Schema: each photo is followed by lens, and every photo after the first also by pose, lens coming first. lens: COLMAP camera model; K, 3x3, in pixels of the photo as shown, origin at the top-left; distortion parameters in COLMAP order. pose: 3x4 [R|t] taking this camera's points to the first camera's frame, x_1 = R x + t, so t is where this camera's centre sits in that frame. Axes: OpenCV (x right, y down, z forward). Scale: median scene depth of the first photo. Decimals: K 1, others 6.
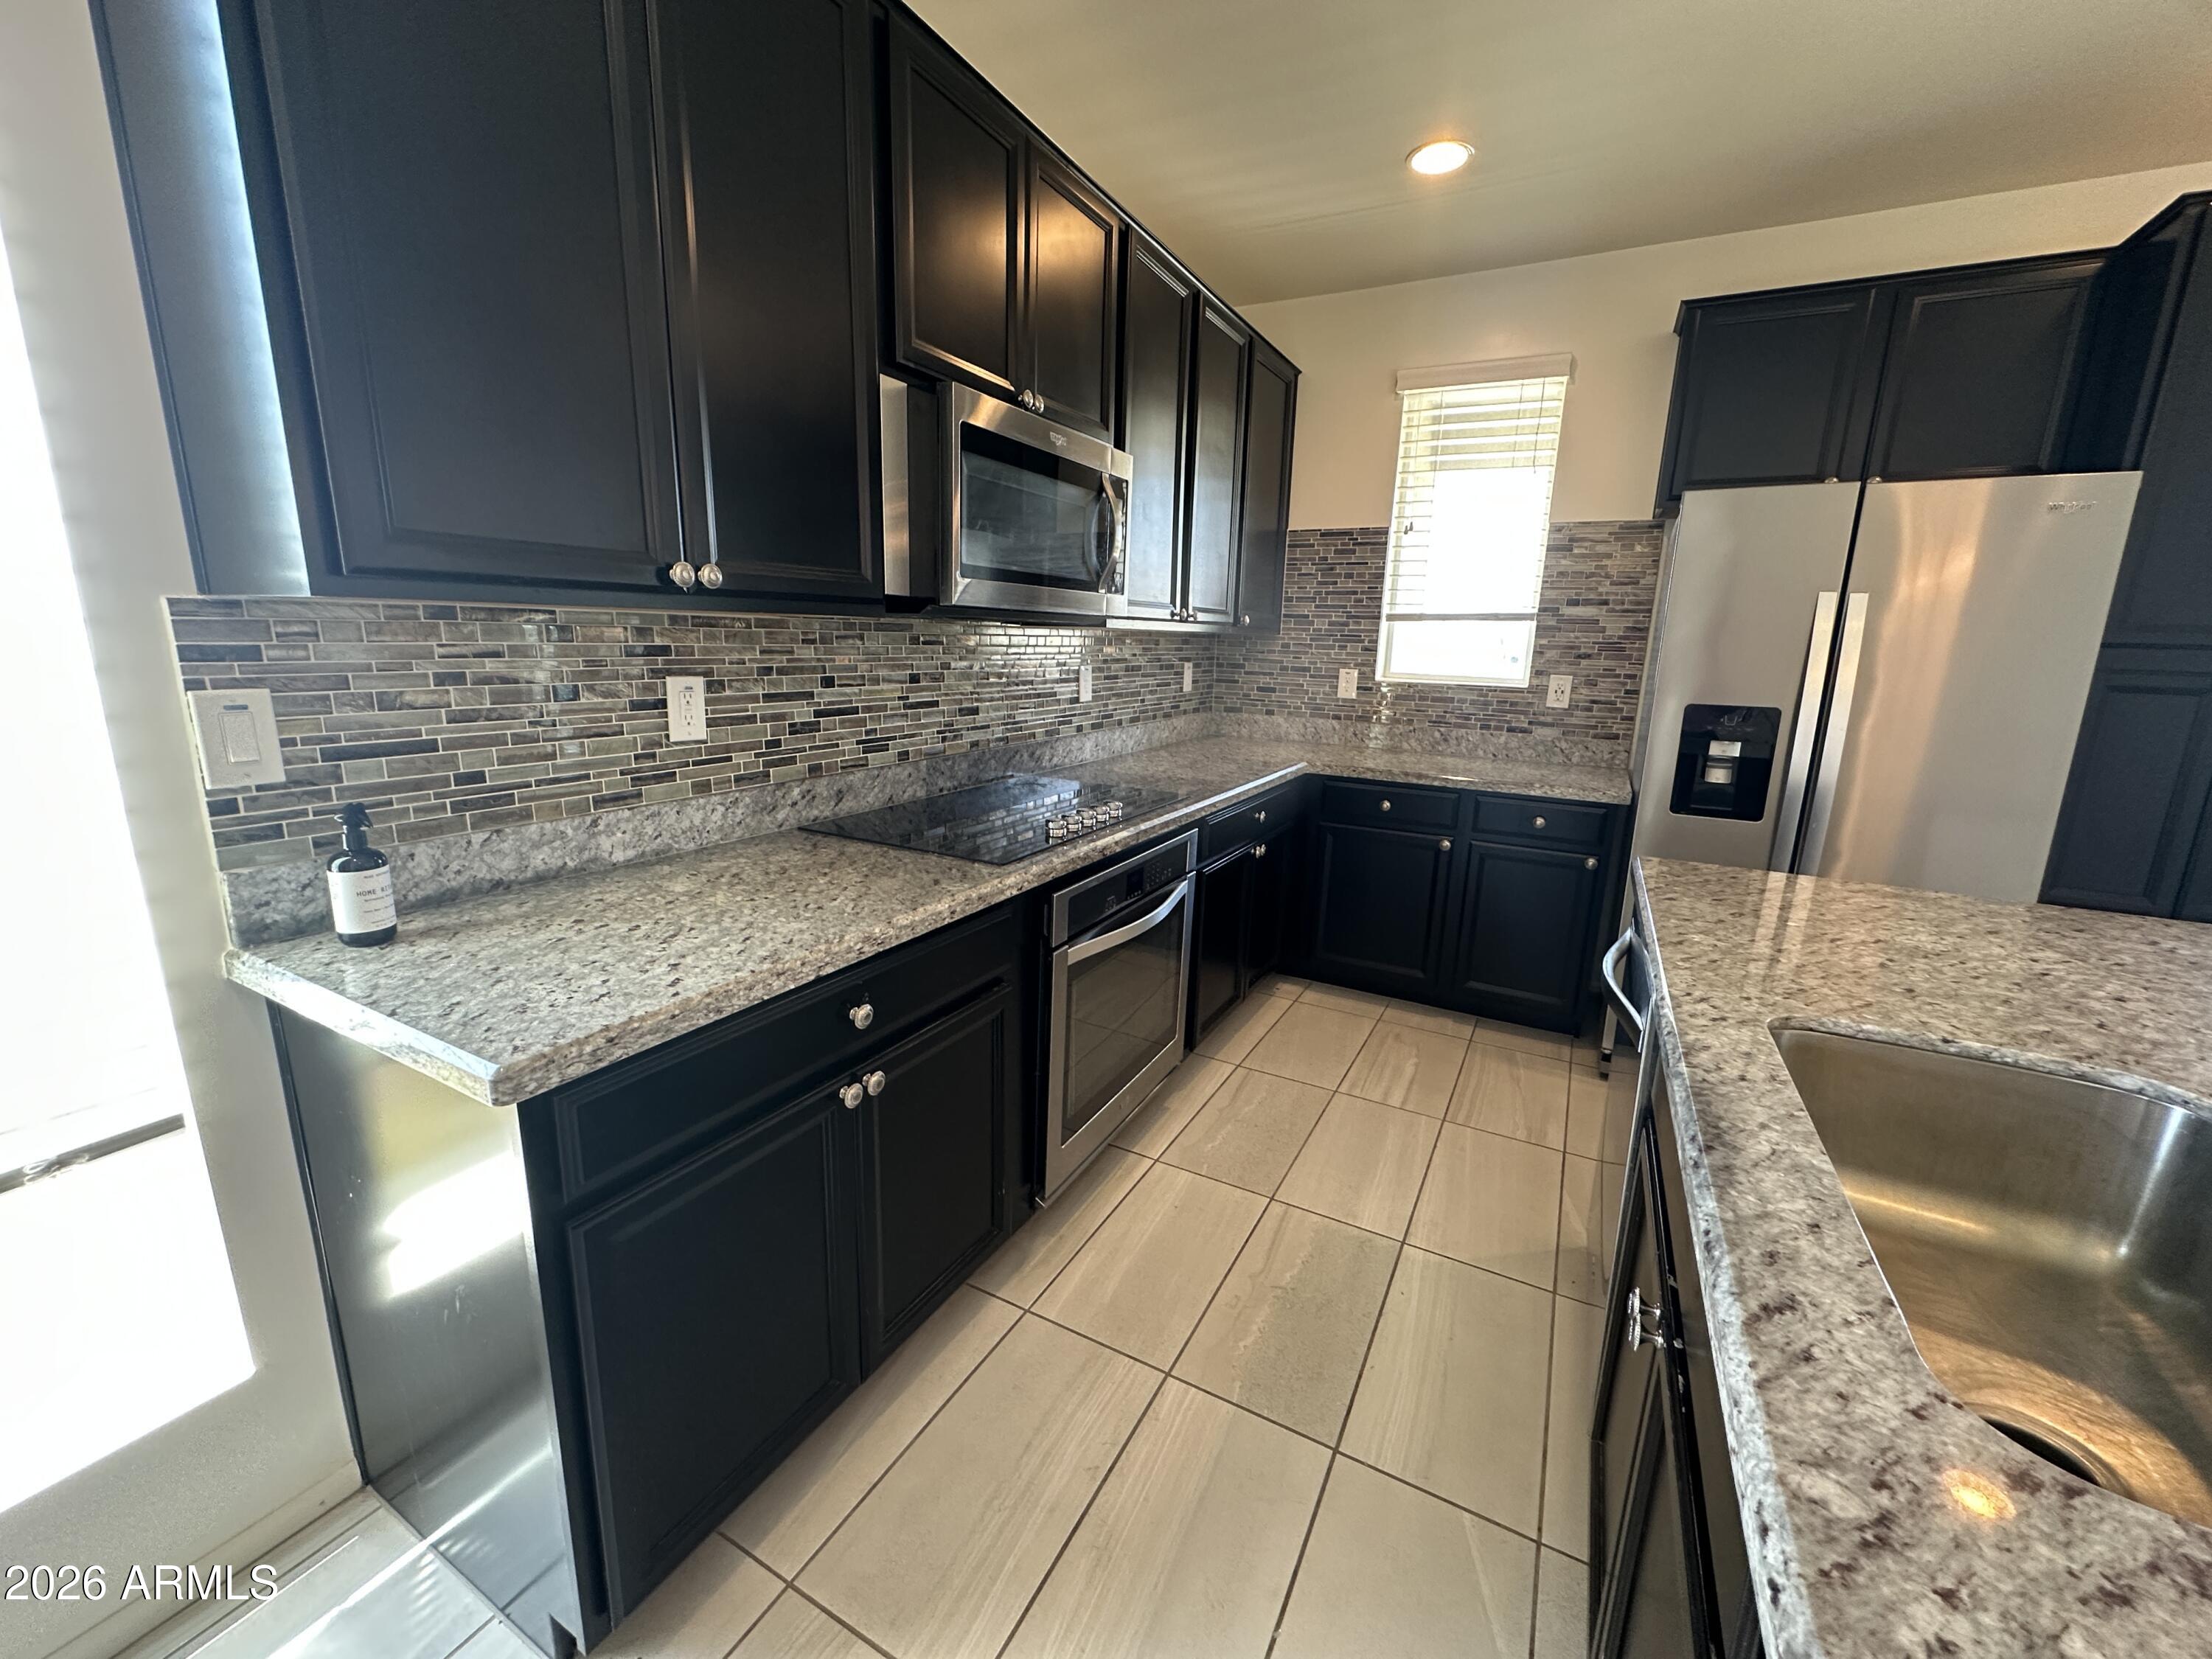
lens RADIAL K [[886.7, 0, 1106.0], [0, 886.7, 829.5], [0, 0, 1]] dist [-0.010995, -0.000081]
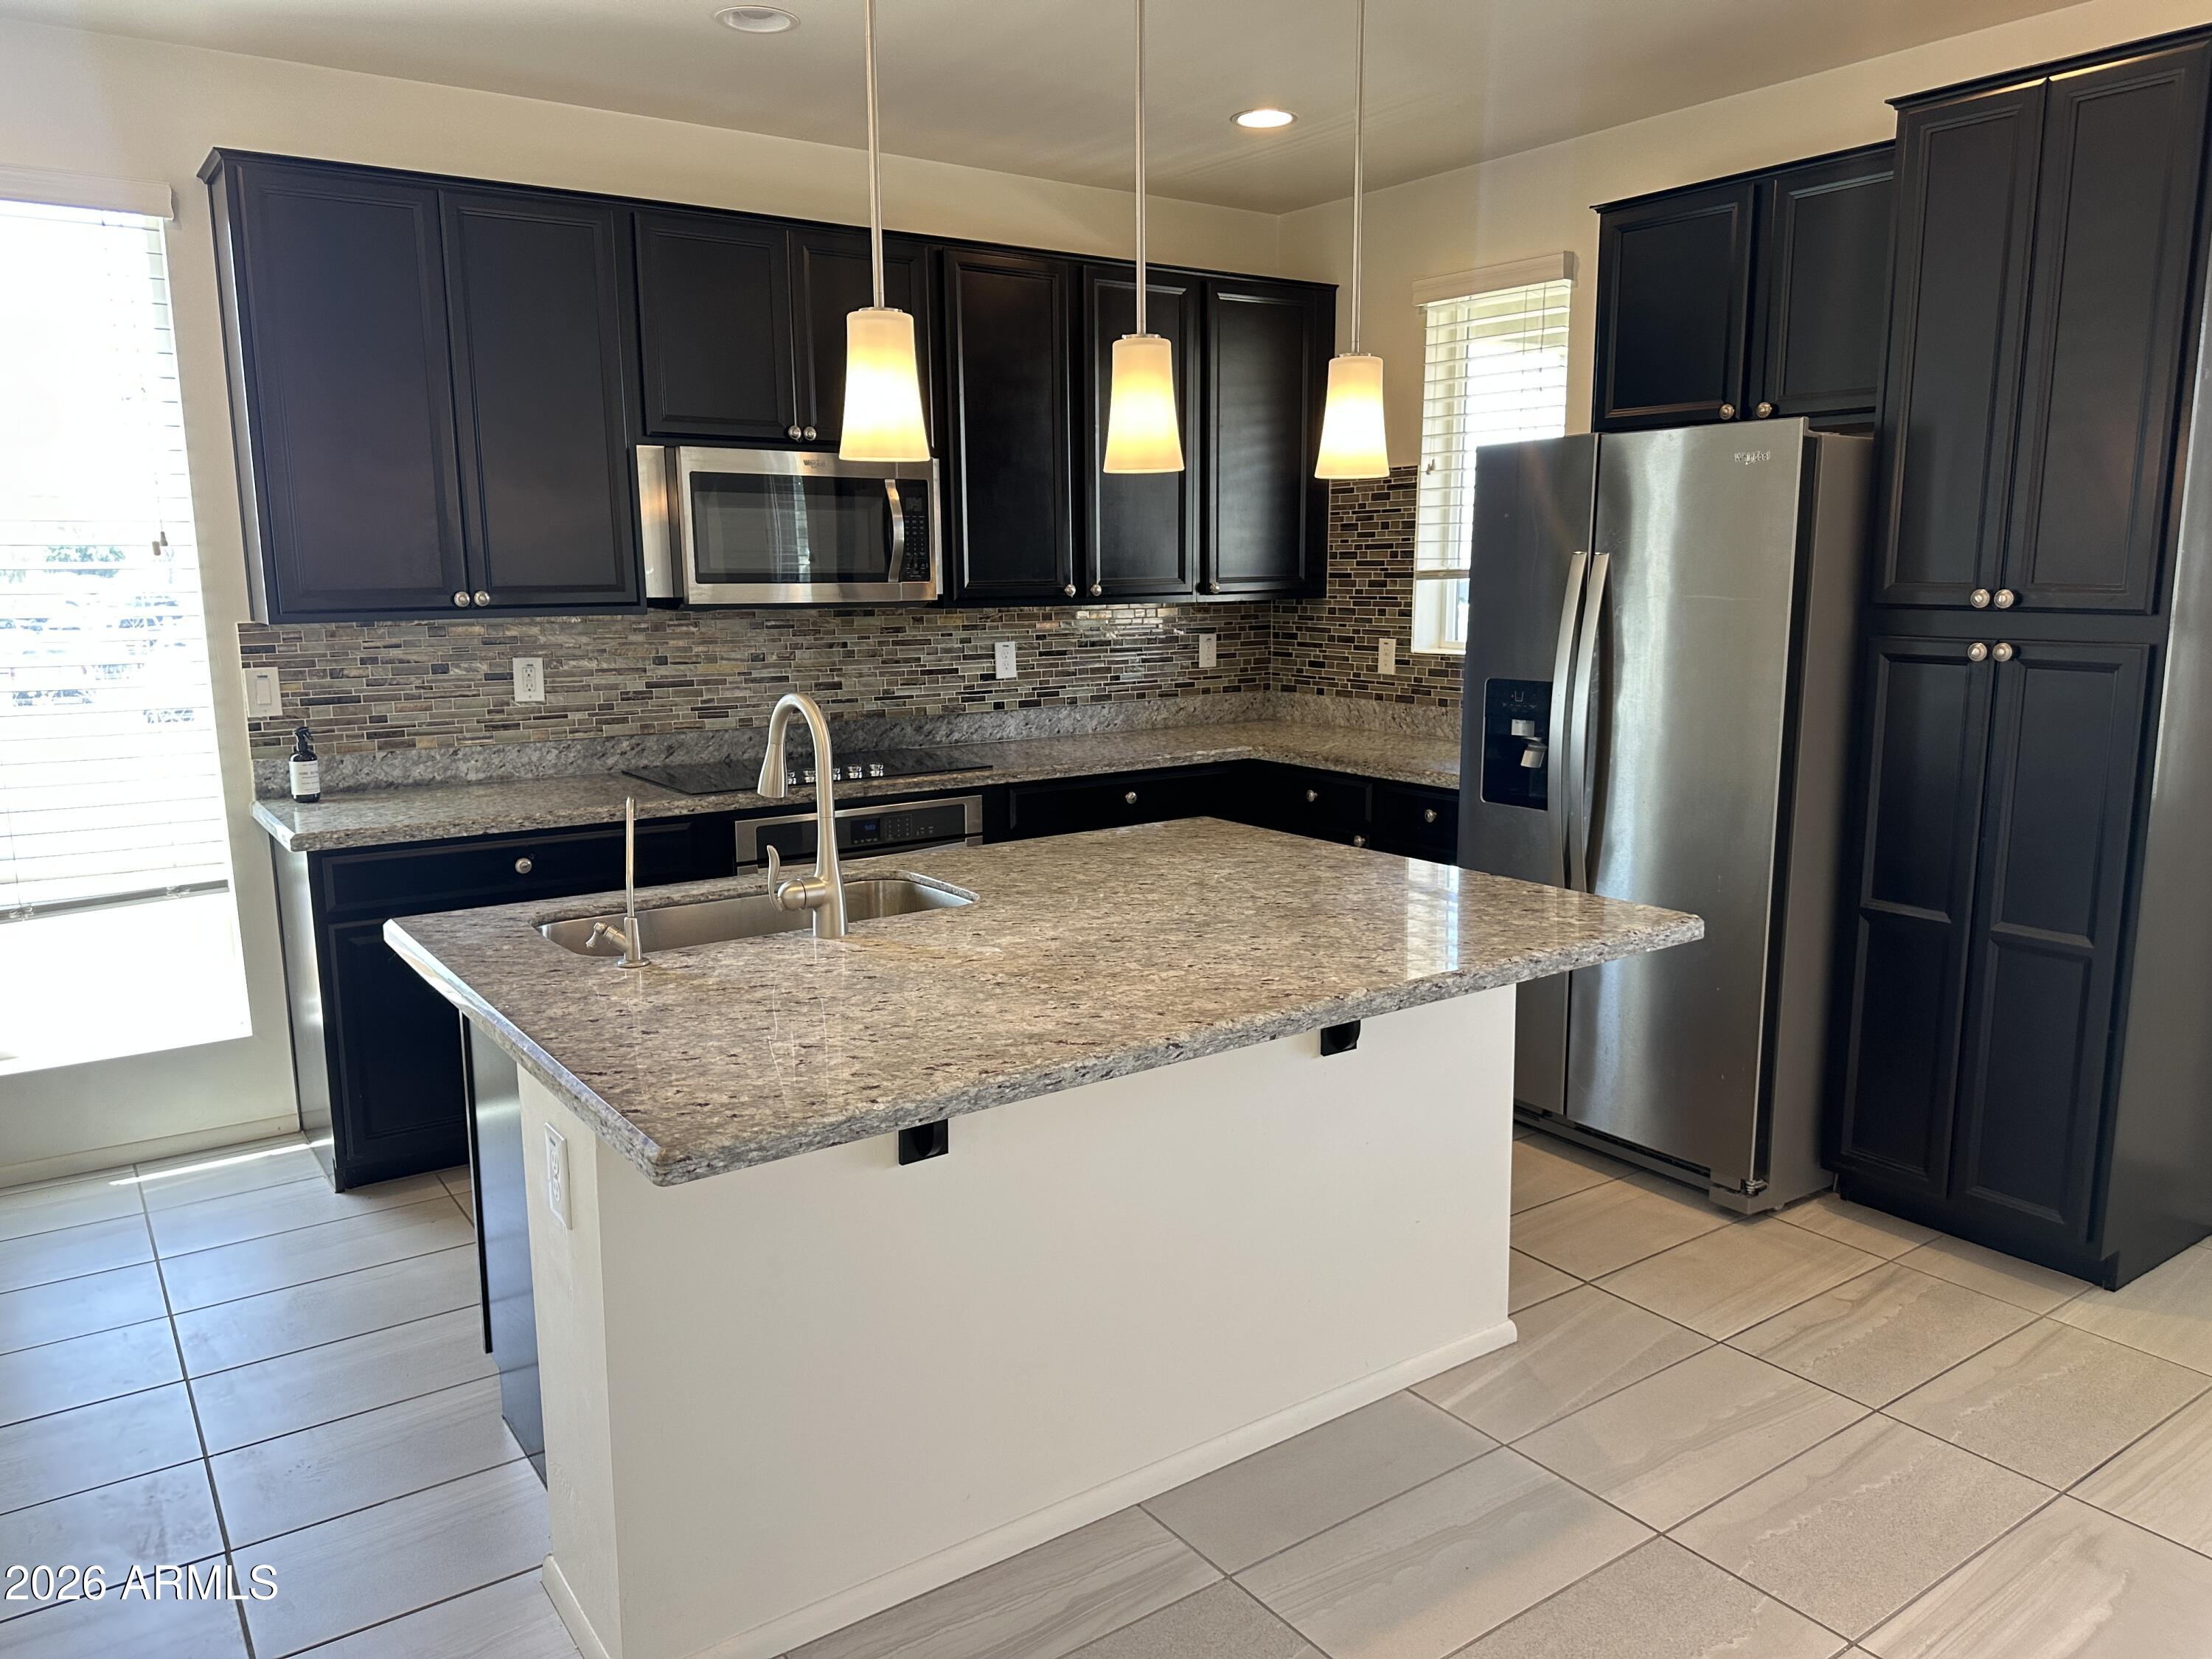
lens RADIAL K [[1542.6, 0, 1106.0], [0, 1542.6, 829.5], [0, 0, 1]] dist [0.137902, -0.318876]
pose [[0.893135, 0.041760, -0.447847, 1.384432], [-0.064341, 0.997303, -0.035320, 0.124471], [0.445164, 0.060361, 0.893412, -0.770629]]
